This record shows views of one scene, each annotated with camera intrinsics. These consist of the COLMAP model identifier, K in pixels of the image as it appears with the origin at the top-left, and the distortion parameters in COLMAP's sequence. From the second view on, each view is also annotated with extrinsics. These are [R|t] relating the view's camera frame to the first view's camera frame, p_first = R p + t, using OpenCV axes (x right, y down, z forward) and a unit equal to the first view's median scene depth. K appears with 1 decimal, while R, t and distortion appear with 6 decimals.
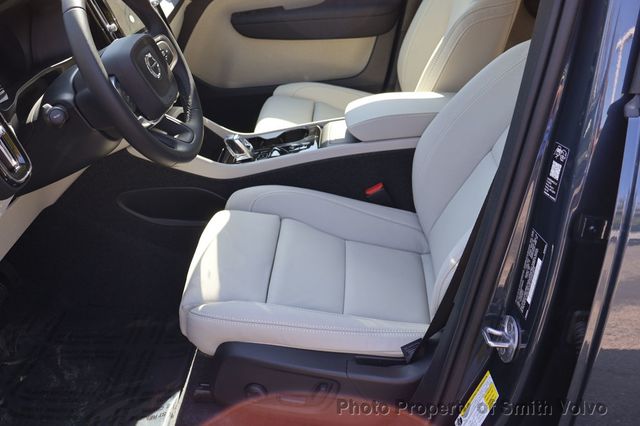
lens RADIAL K [[703.9, 0, 320.0], [0, 703.9, 213.0], [0, 0, 1]] dist [0.013646, 0.024393]
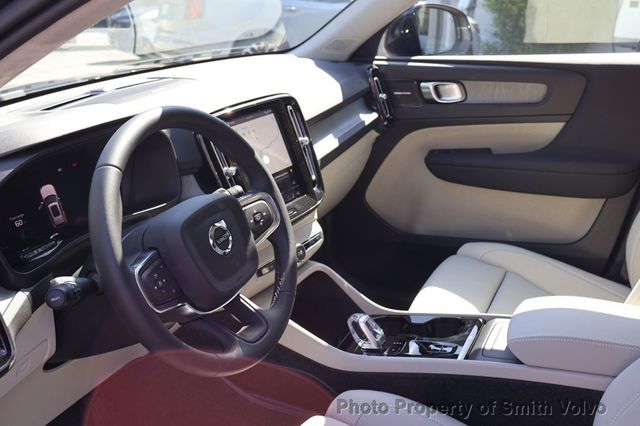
lens RADIAL K [[703.9, 0, 320.0], [0, 703.9, 213.0], [0, 0, 1]] dist [0.013646, 0.024393]
pose [[0.923554, 0.143028, -0.355795, 0.093475], [-0.191099, 0.976081, -0.103665, -0.127995], [0.332458, 0.163732, 0.928797, 0.232004]]
